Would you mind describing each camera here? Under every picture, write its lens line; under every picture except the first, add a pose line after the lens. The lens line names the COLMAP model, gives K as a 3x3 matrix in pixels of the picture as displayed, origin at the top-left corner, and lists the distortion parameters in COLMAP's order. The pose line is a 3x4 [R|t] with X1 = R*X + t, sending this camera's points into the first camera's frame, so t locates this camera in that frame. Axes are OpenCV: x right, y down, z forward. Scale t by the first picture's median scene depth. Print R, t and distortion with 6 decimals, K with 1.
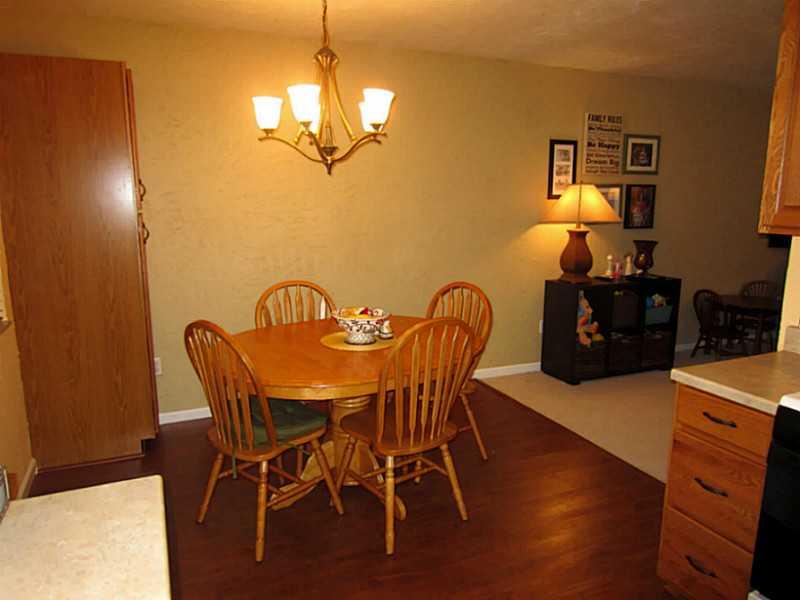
lens RADIAL K [[570.0, 0, 400.0], [0, 570.0, 300.0], [0, 0, 1]] dist [-0.027096, 0.004452]
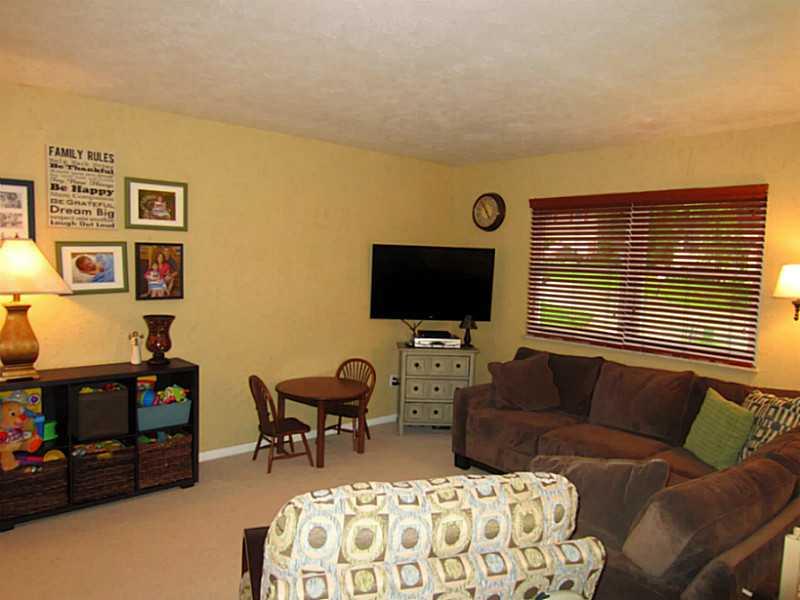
lens RADIAL K [[542.7, 0, 400.0], [0, 542.7, 300.0], [0, 0, 1]] dist [0.002692, 0.002497]
pose [[0.966636, -0.001430, 0.256150, 0.565499], [0.028152, 0.994520, -0.100686, -0.043361], [-0.254602, 0.104538, 0.961379, 0.215469]]
